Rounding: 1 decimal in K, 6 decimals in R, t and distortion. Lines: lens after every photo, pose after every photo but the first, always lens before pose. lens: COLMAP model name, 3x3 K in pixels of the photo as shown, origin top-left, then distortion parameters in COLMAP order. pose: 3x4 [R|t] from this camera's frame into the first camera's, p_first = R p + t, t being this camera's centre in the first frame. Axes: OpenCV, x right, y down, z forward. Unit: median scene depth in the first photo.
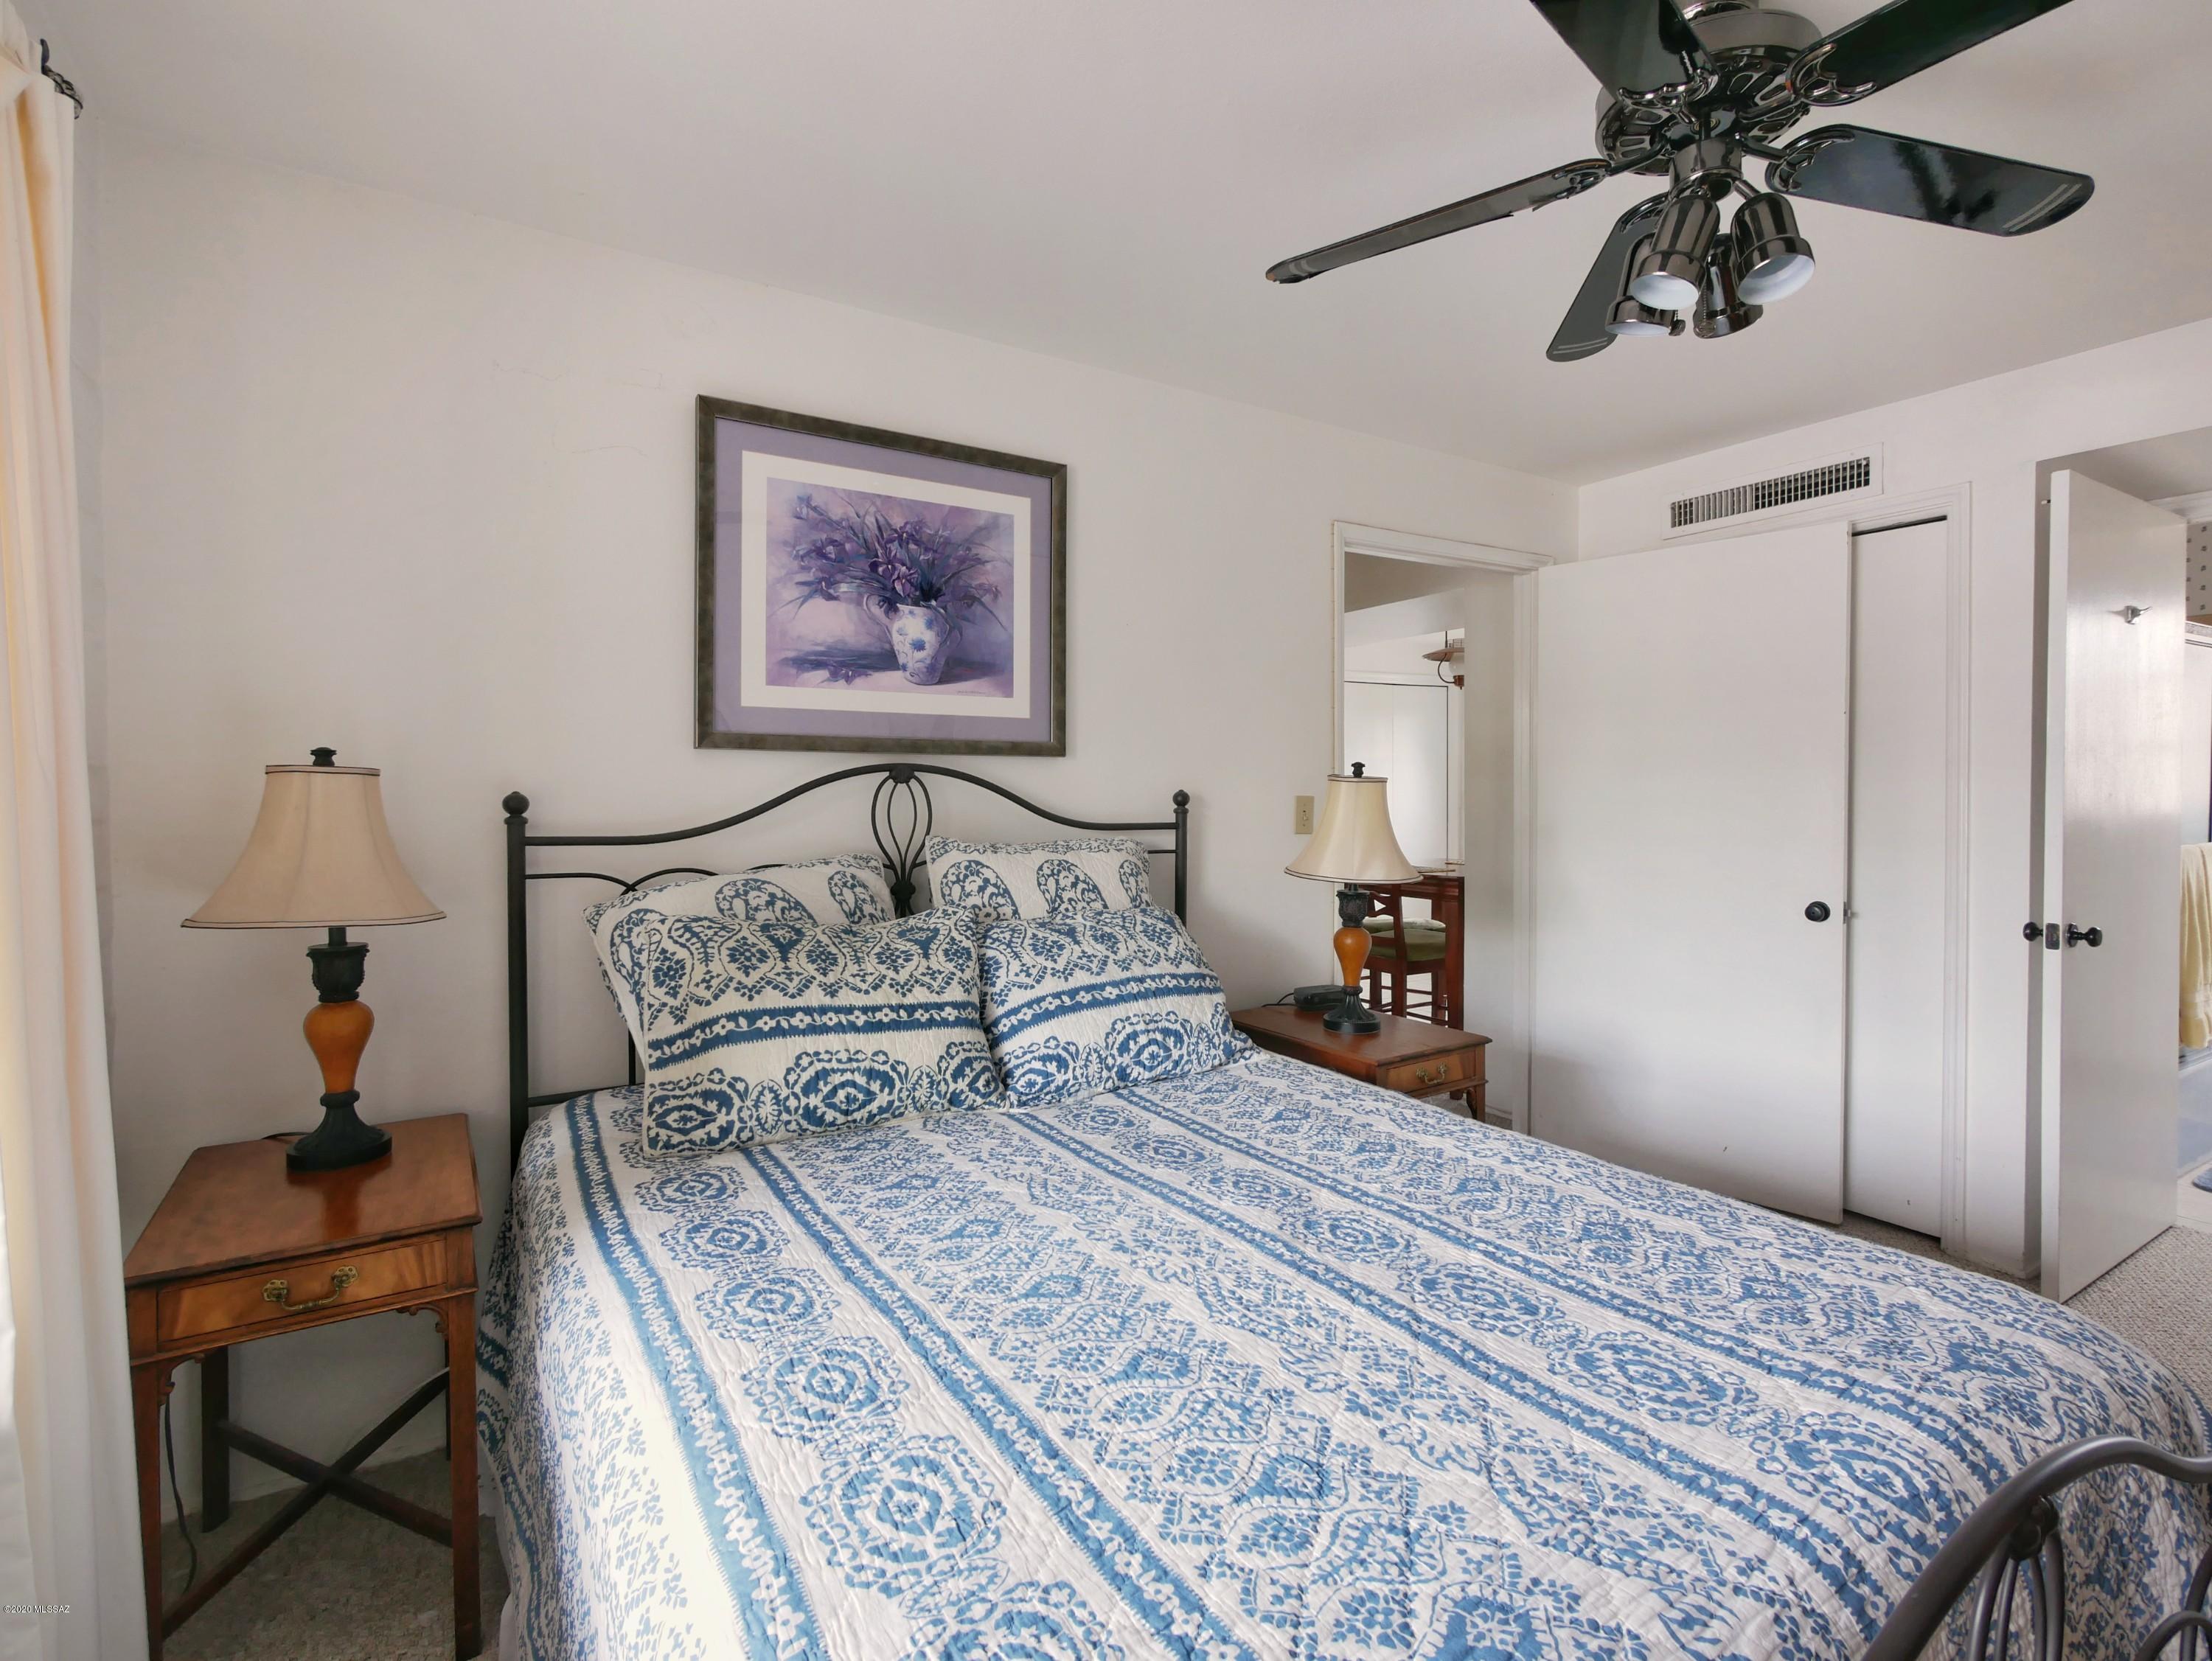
lens RADIAL K [[1092.5, 0, 1119.1], [0, 1092.5, 808.2], [0, 0, 1]] dist [-0.001177, 0.000693]
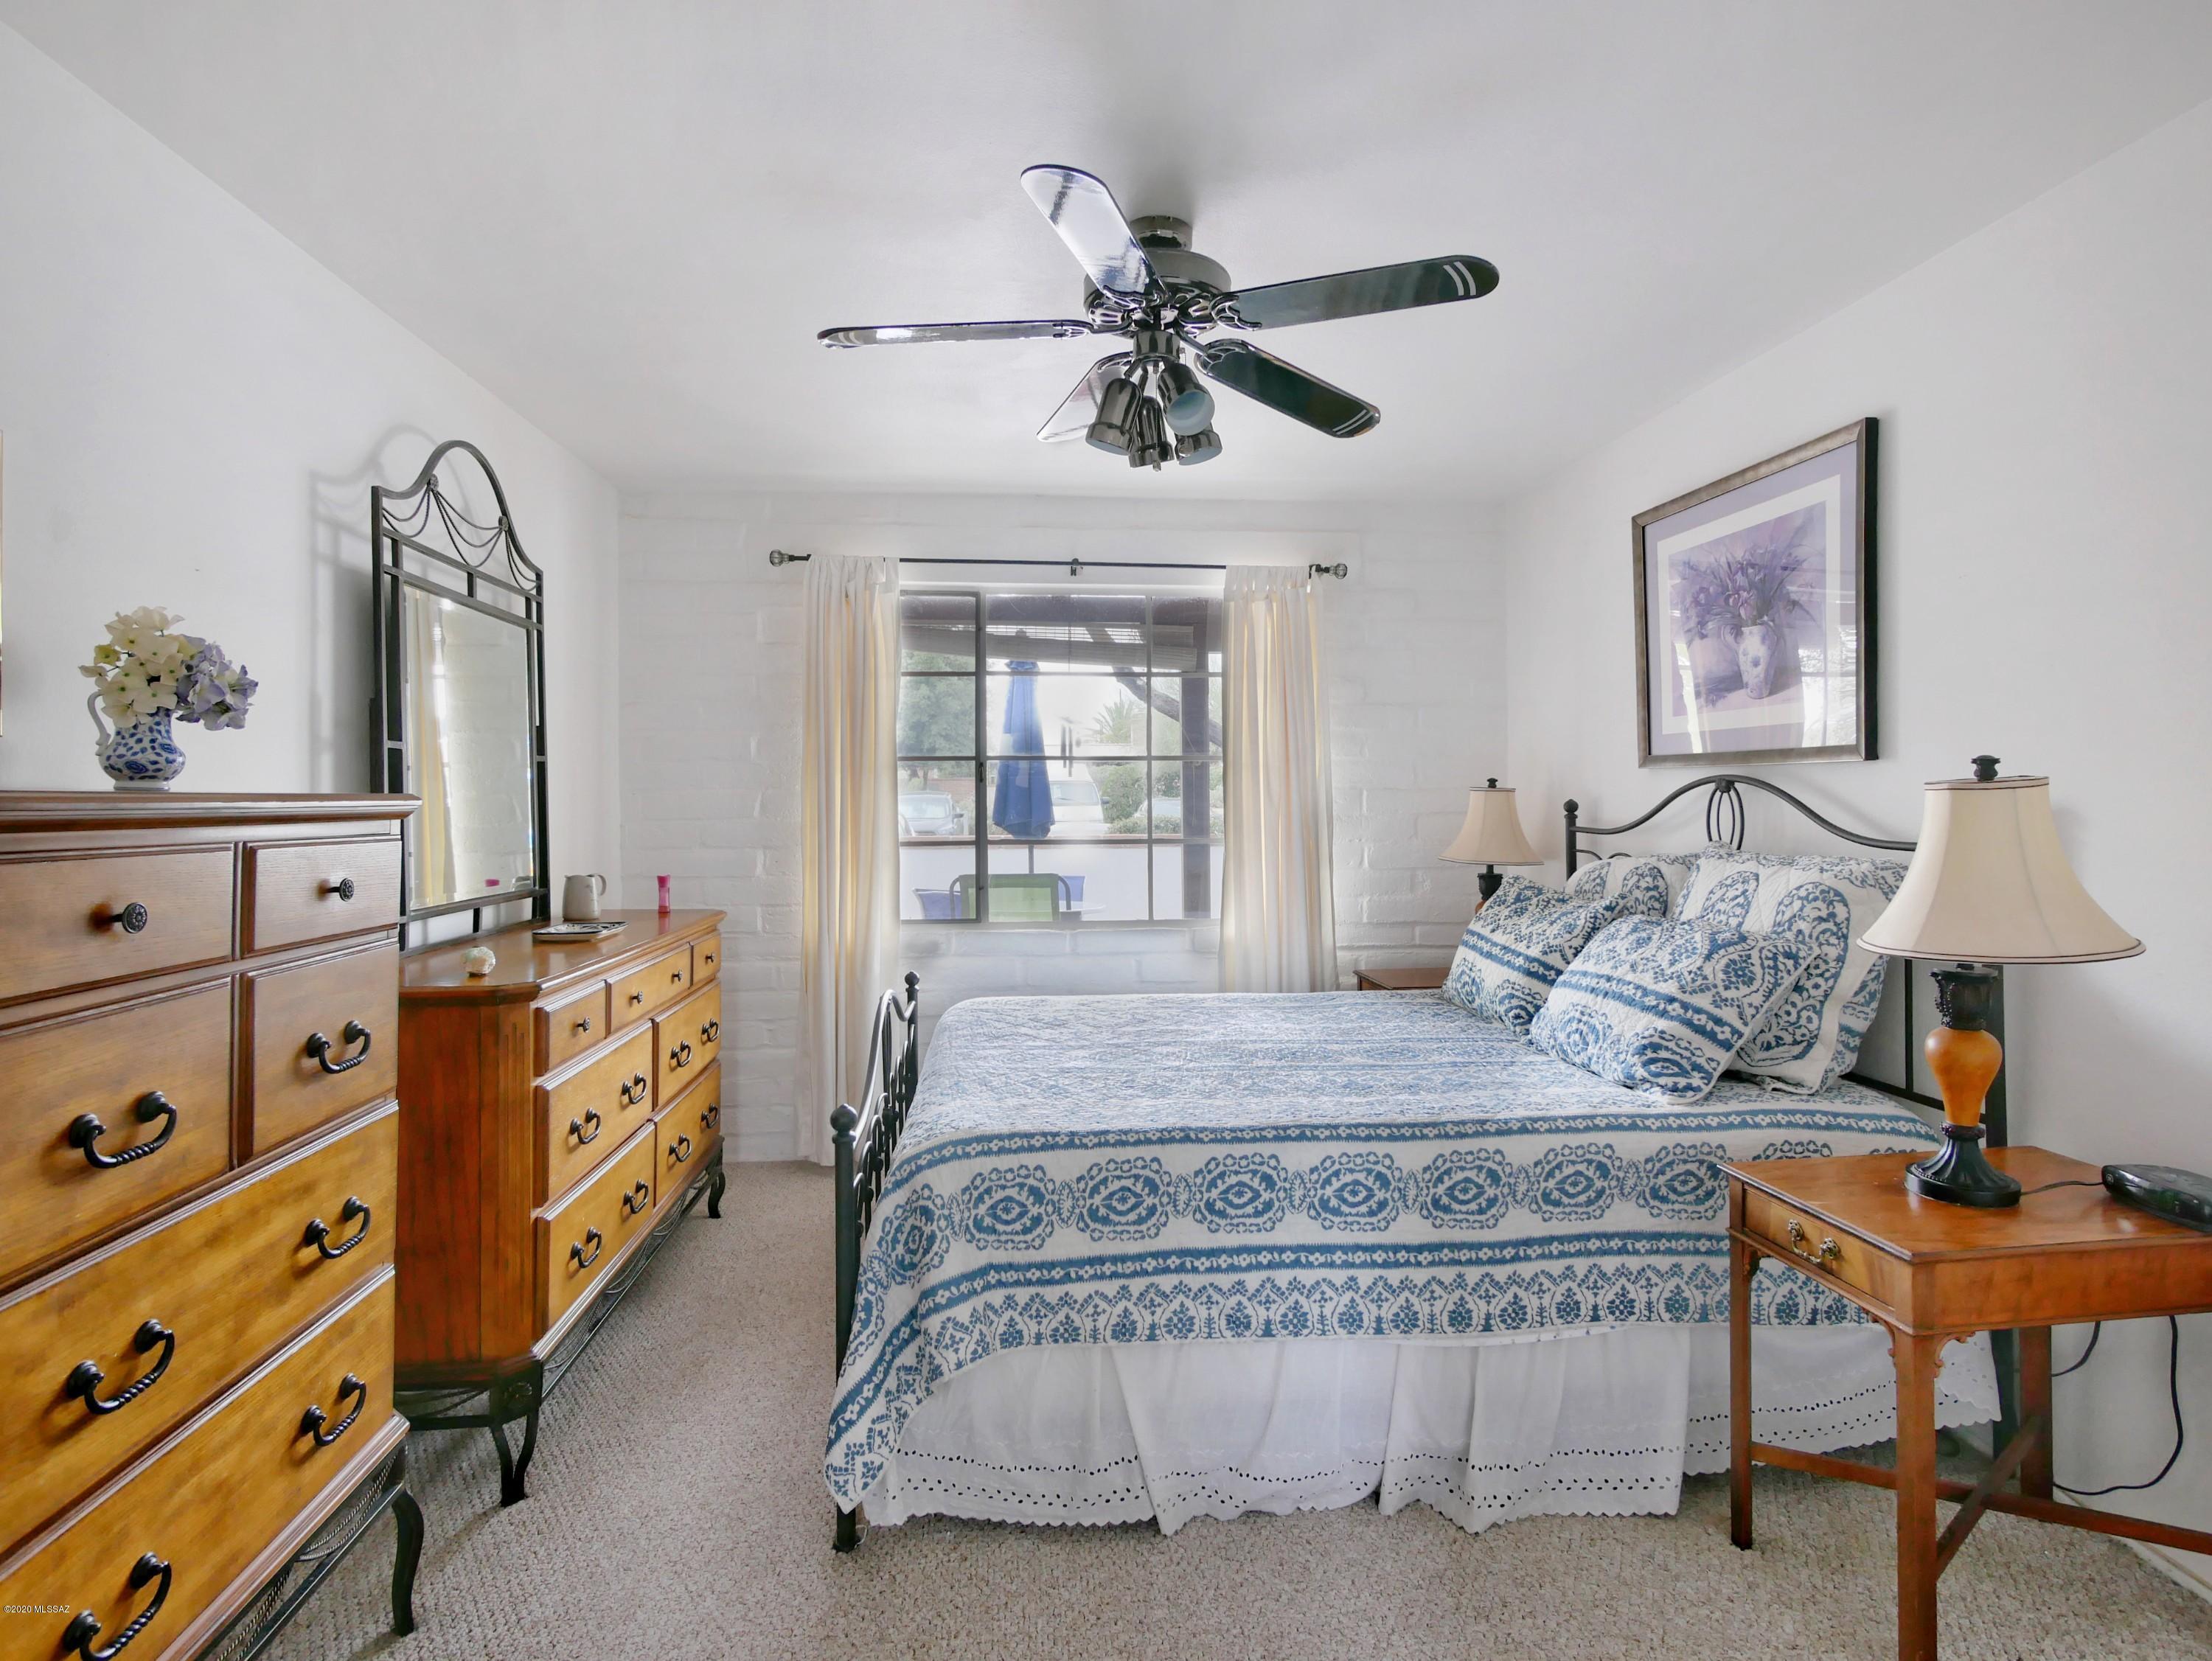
lens RADIAL K [[1134.8, 0, 1119.2], [0, 1134.8, 806.9], [0, 0, 1]] dist [0.000159, 0.000373]
pose [[-0.443037, 0.012262, -0.896420, 1.908478], [-0.007540, 0.999820, 0.017402, -0.040971], [0.896472, 0.014468, -0.442864, 1.658789]]
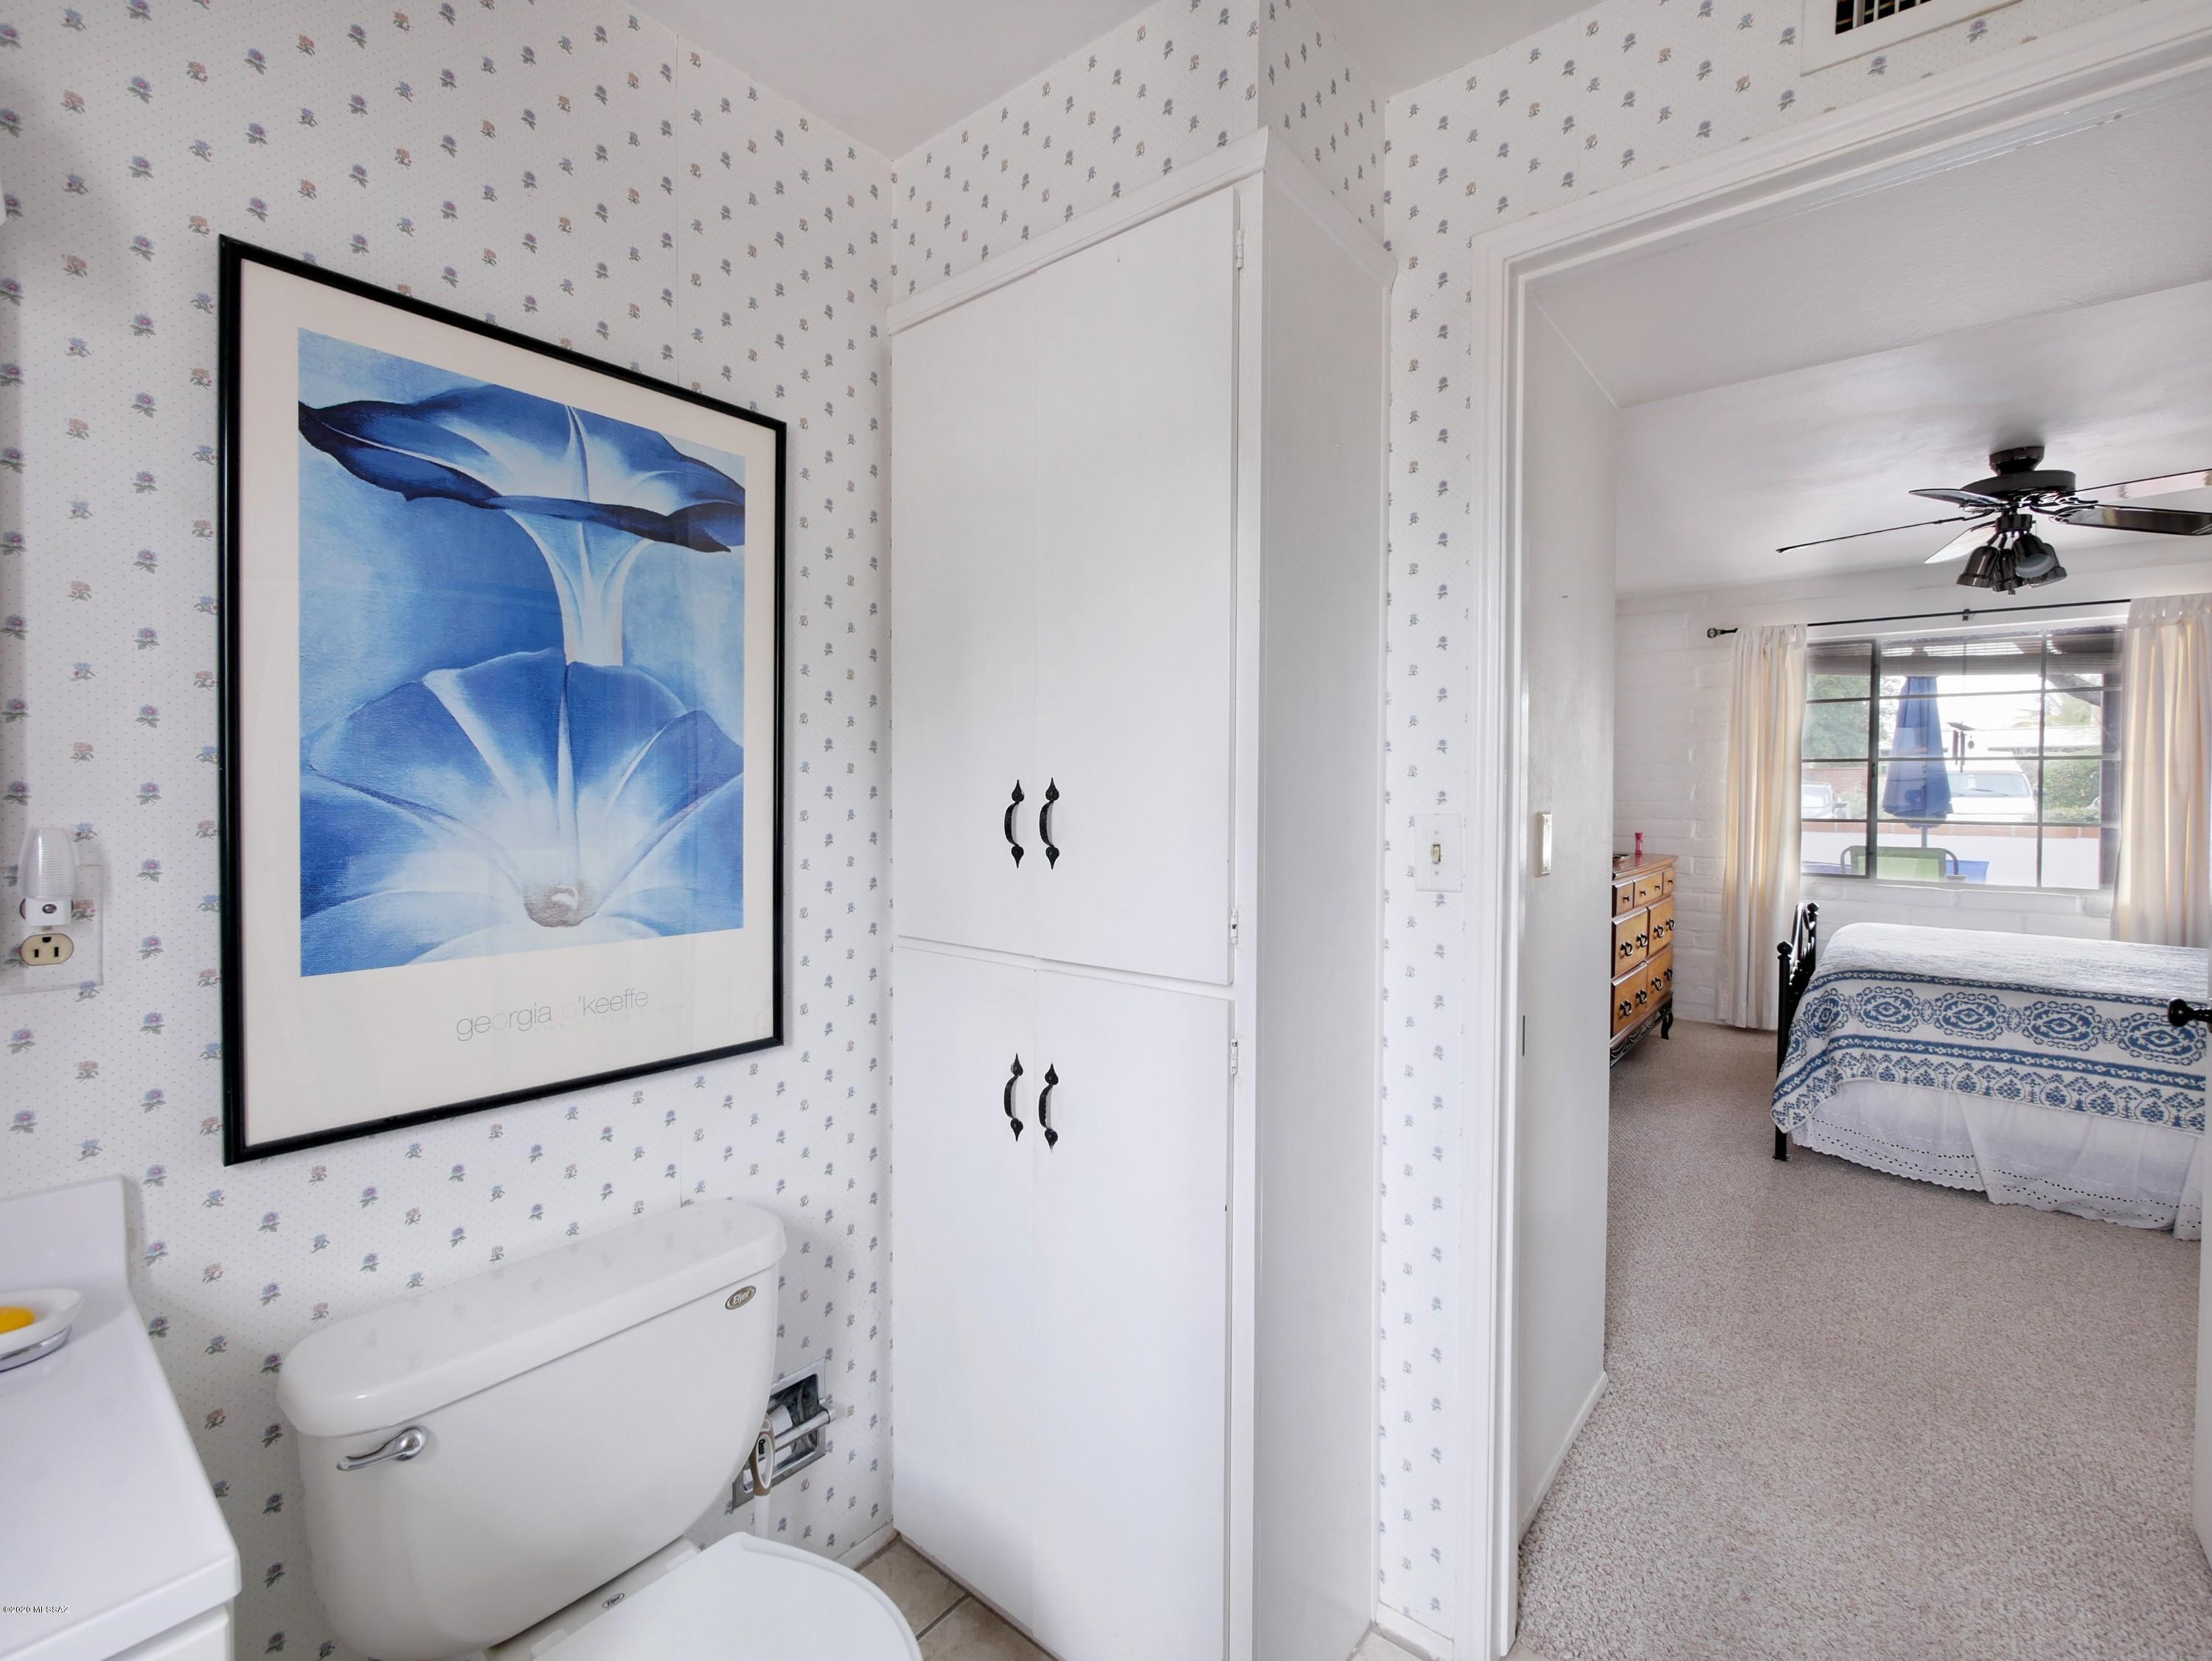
lens RADIAL K [[979.6, 0, 1115.9], [0, 979.6, 809.7], [0, 0, 1]] dist [-0.000989, 0.000022]
pose [[-0.944134, 0.008022, -0.329463, 3.116343], [-0.005420, 0.999191, 0.039860, -0.059638], [0.329516, 0.039419, -0.943327, 2.433929]]
